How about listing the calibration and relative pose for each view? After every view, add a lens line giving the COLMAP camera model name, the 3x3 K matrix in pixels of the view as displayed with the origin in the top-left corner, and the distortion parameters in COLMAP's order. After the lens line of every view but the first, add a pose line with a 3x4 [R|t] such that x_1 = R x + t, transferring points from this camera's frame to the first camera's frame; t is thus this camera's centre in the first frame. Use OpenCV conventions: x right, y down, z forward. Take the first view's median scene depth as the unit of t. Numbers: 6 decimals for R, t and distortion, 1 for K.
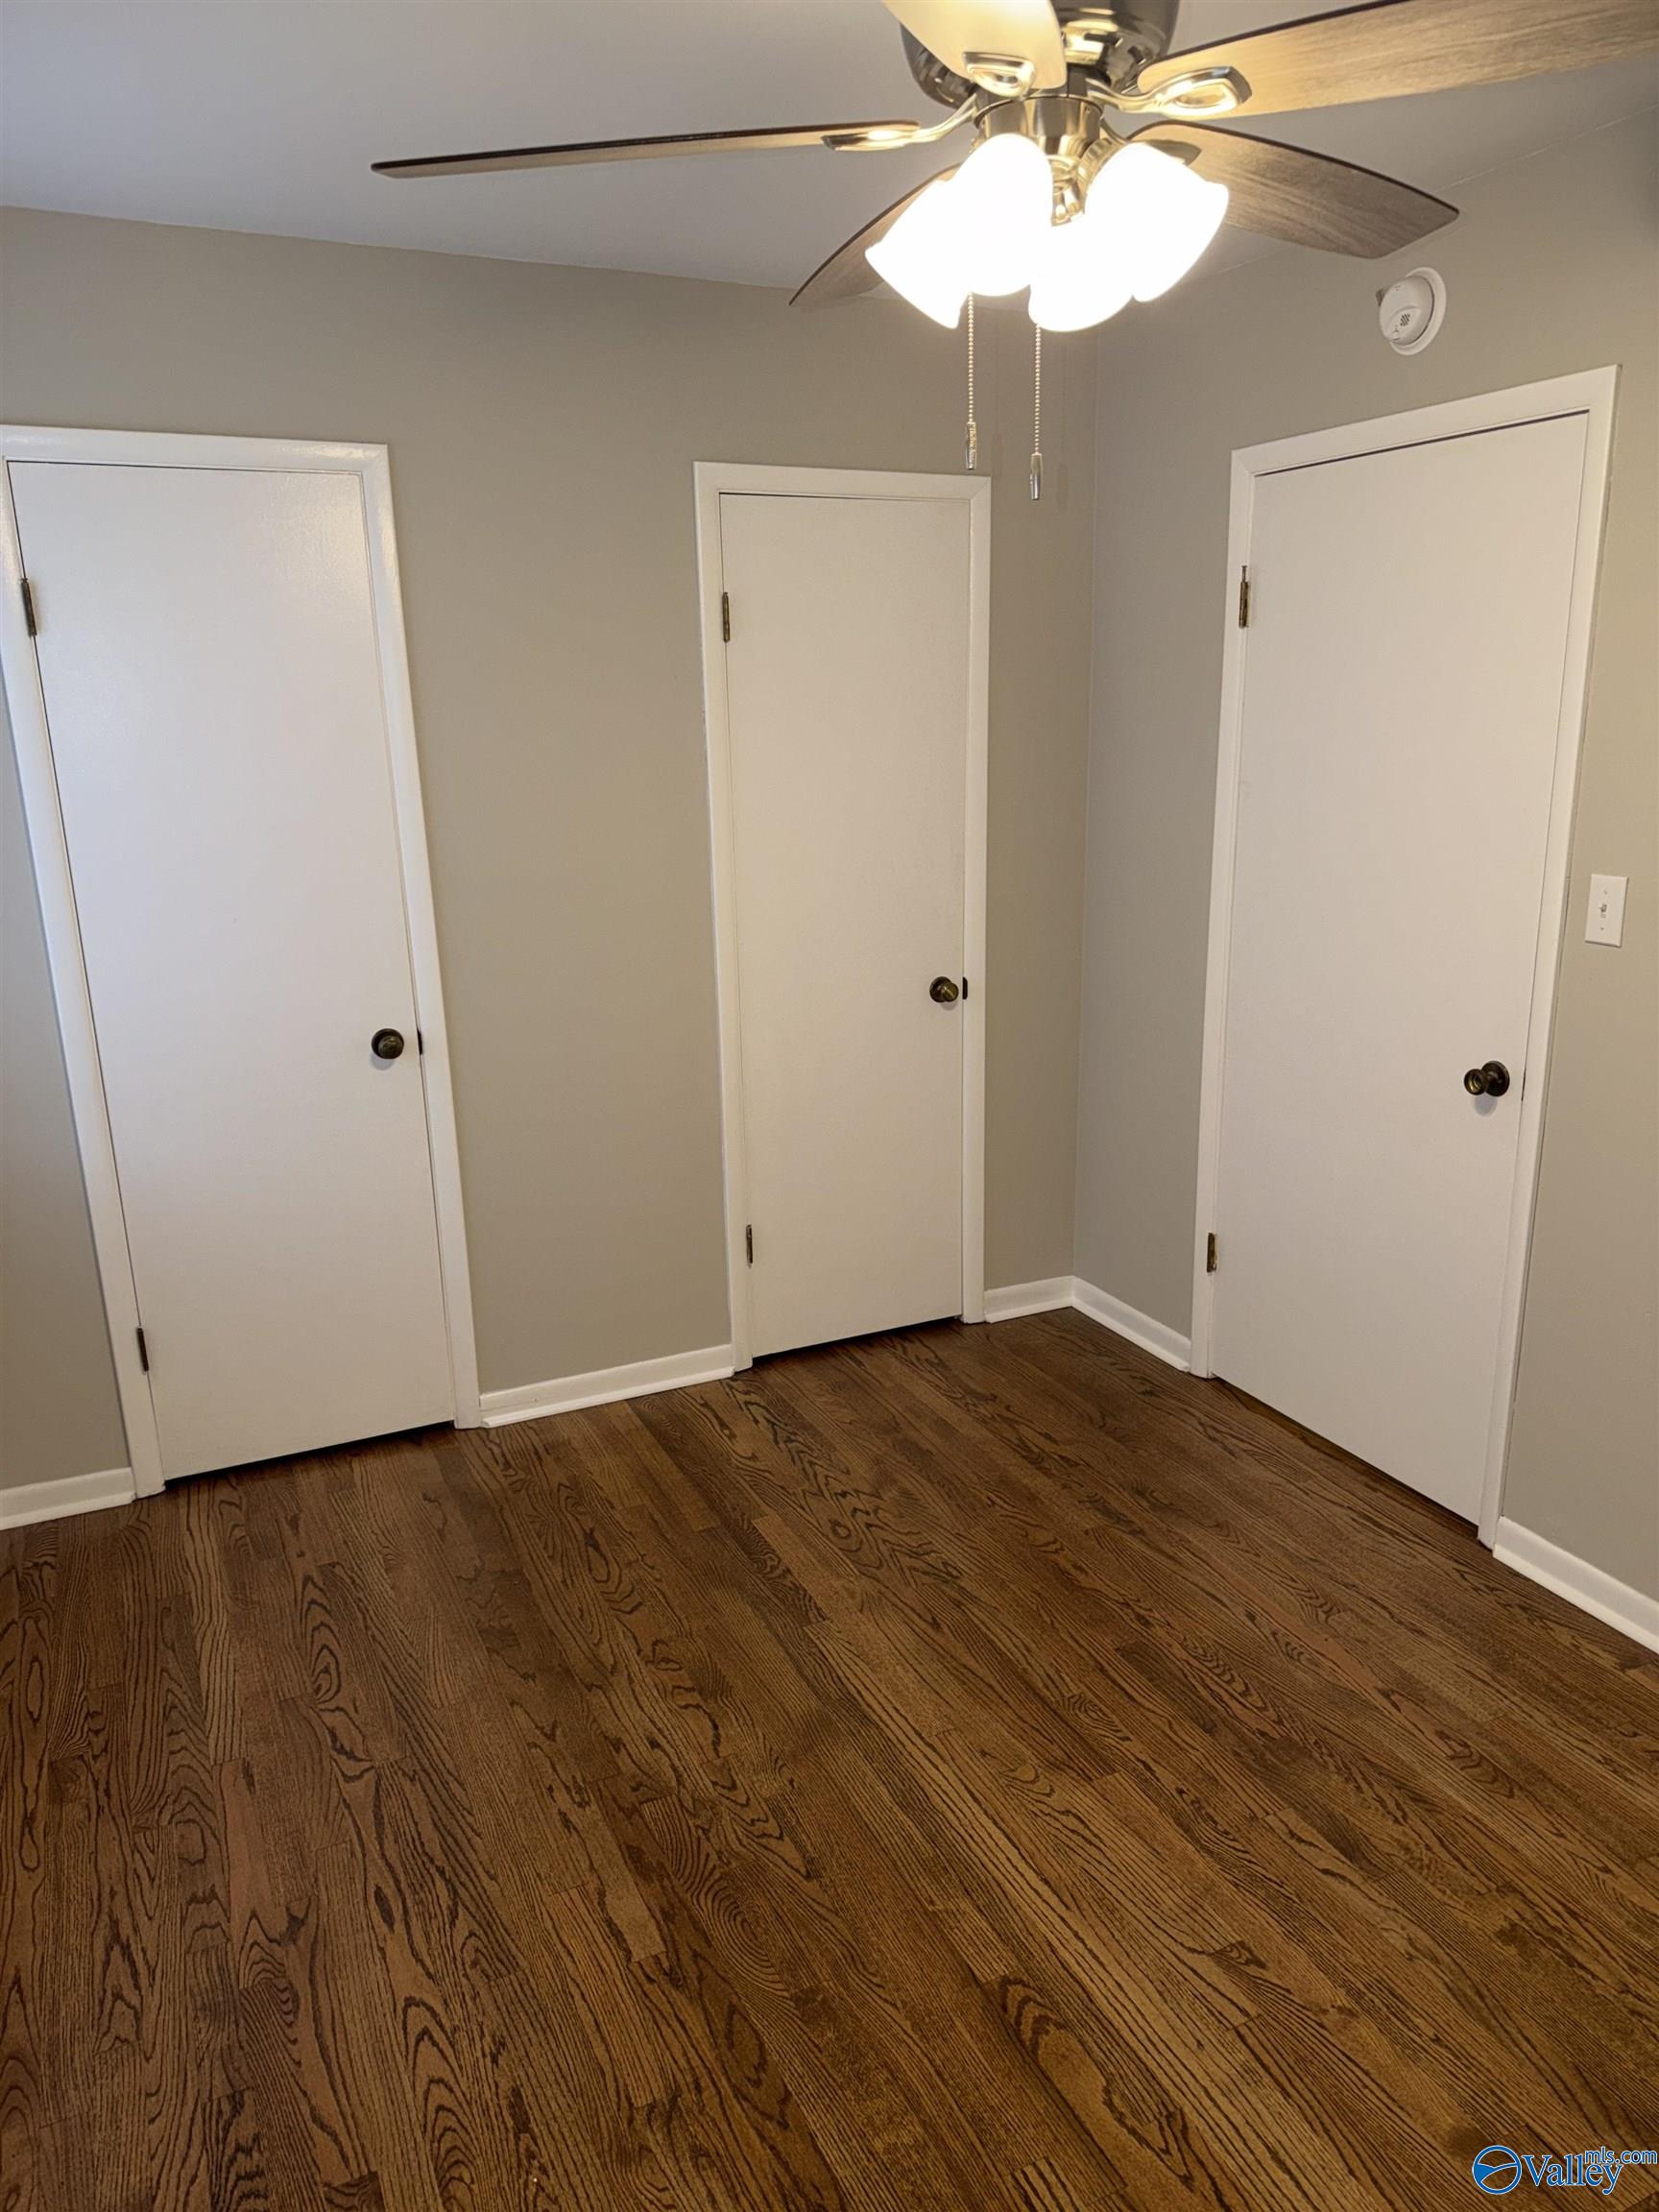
lens RADIAL K [[1568.1, 0, 819.3], [0, 1568.1, 1111.1], [0, 0, 1]] dist [0.047100, -0.040962]
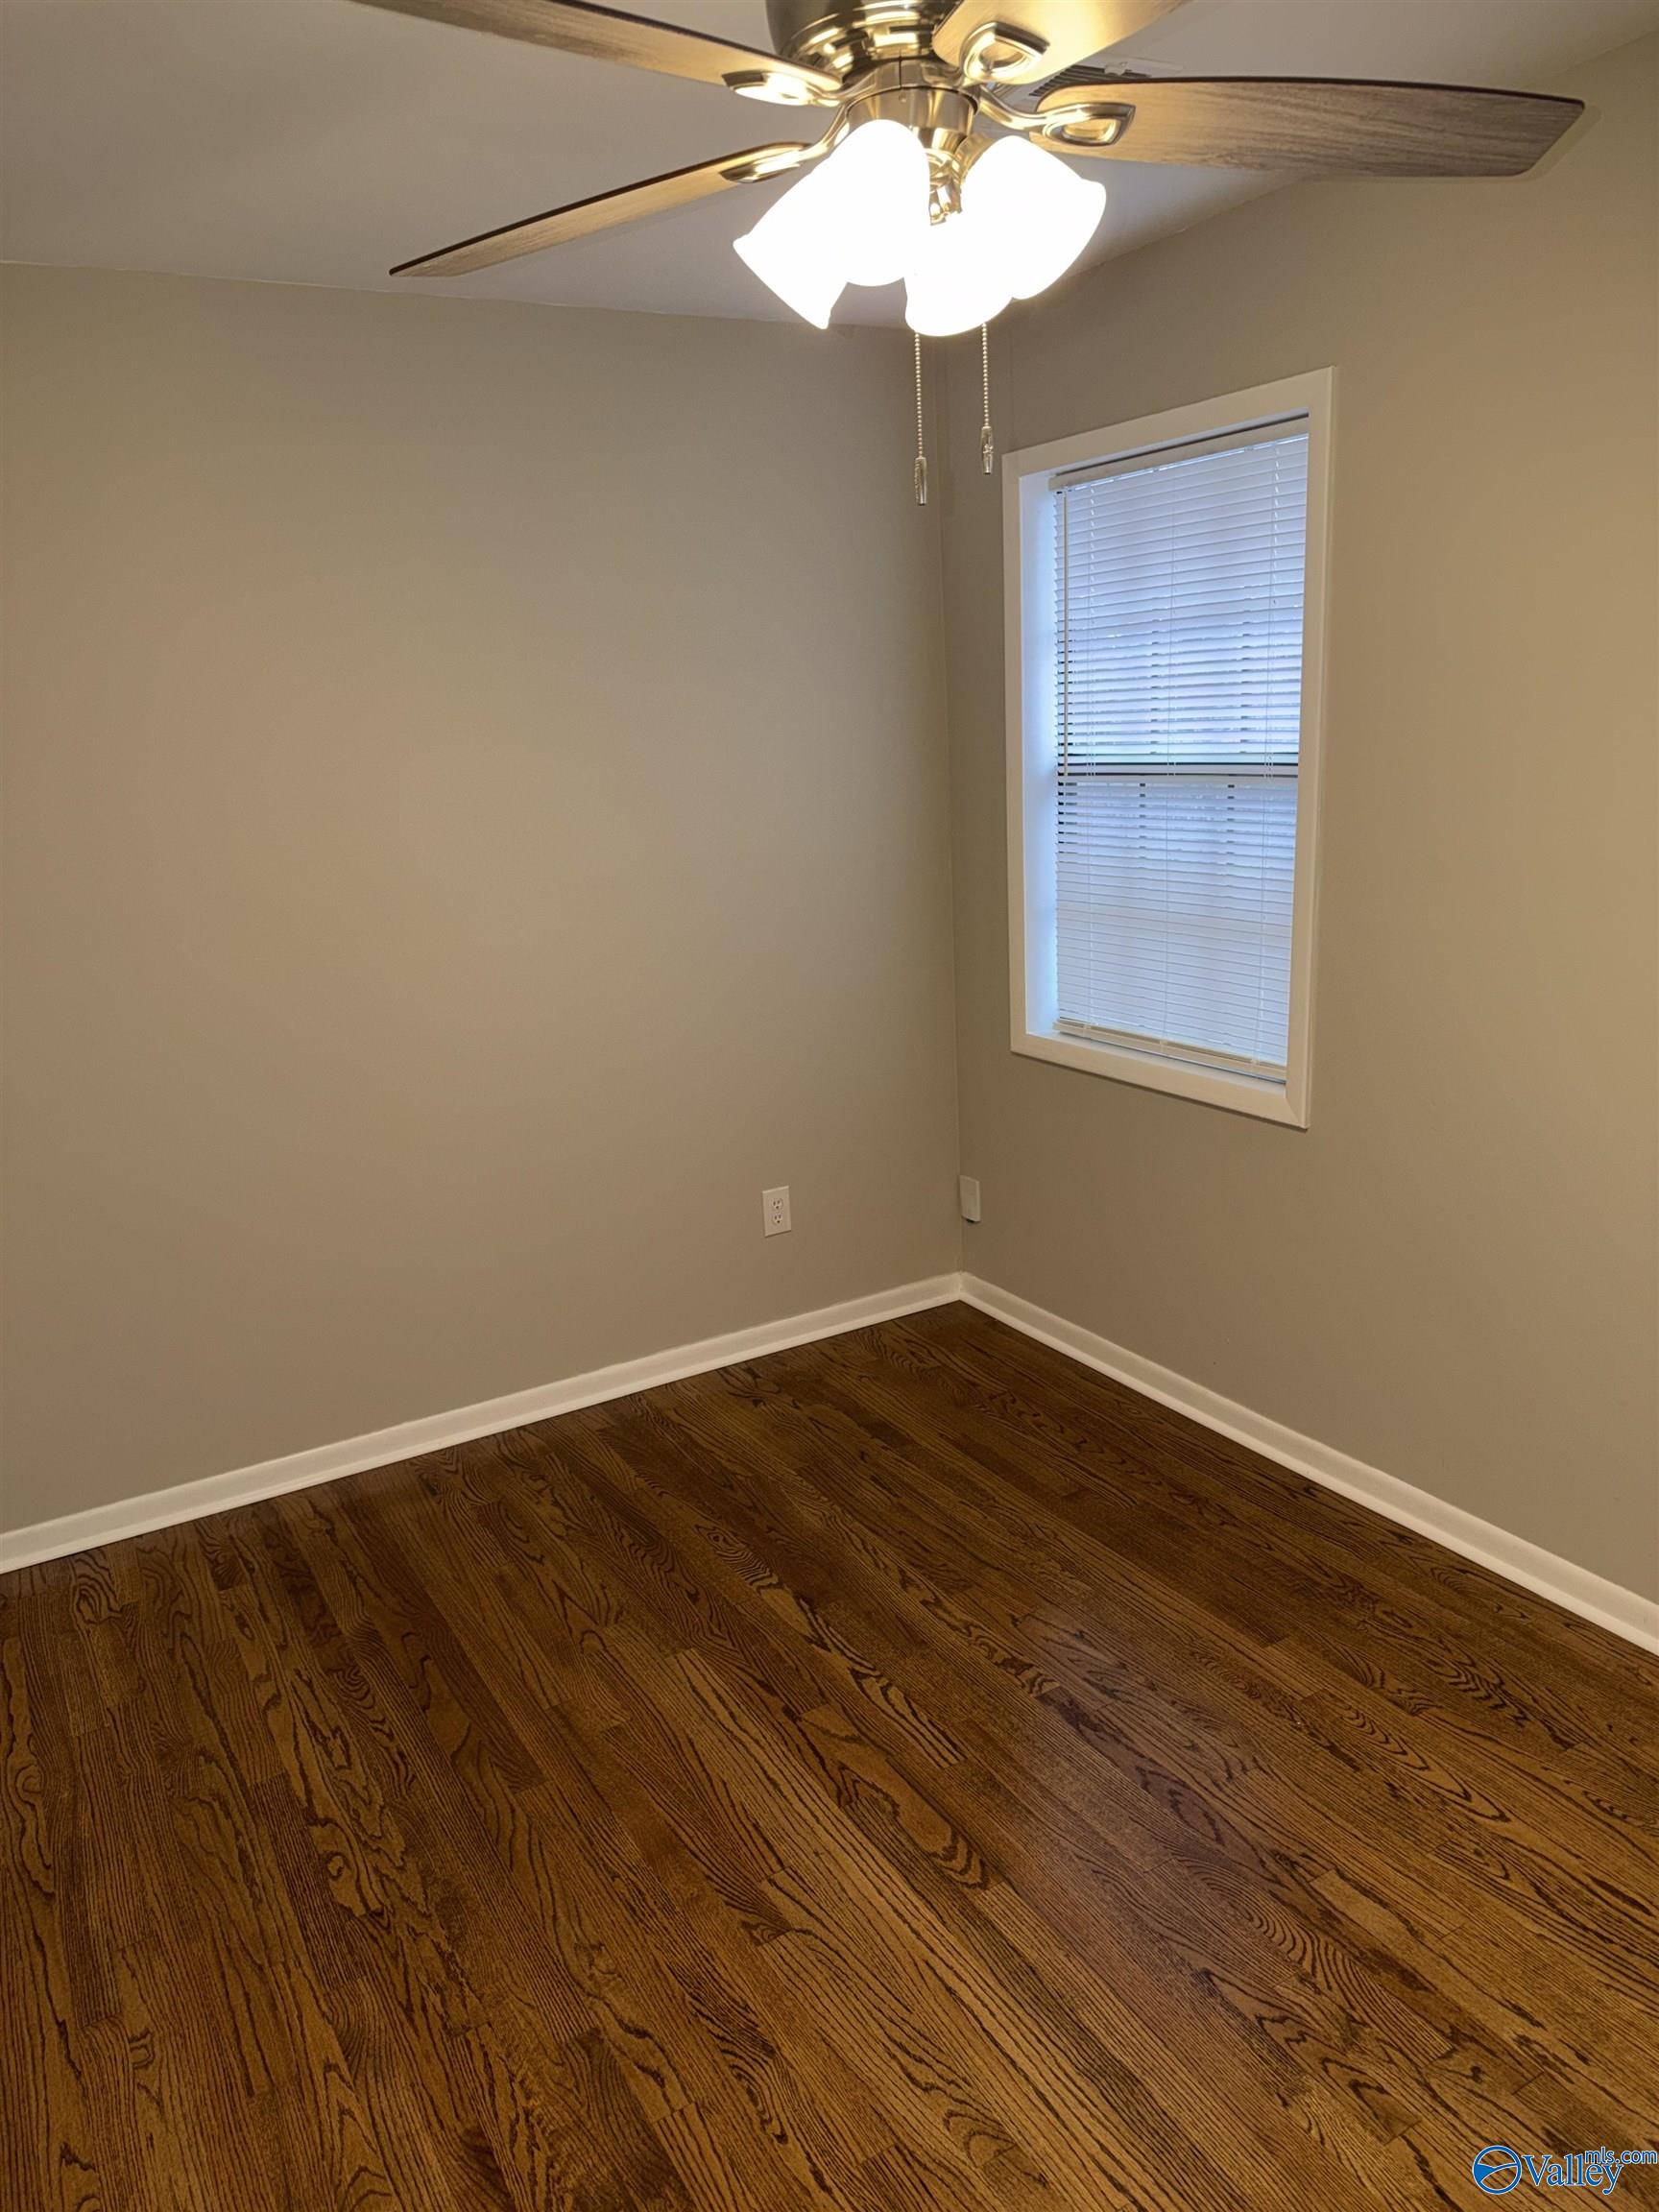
lens RADIAL K [[1568.1, 0, 842.5], [0, 1568.1, 1113.0], [0, 0, 1]] dist [0.047100, -0.040962]
pose [[-0.992329, 0.096126, -0.077733, 0.218732], [0.044658, 0.865068, 0.499663, -0.402175], [0.115274, 0.492358, -0.862725, 1.475079]]
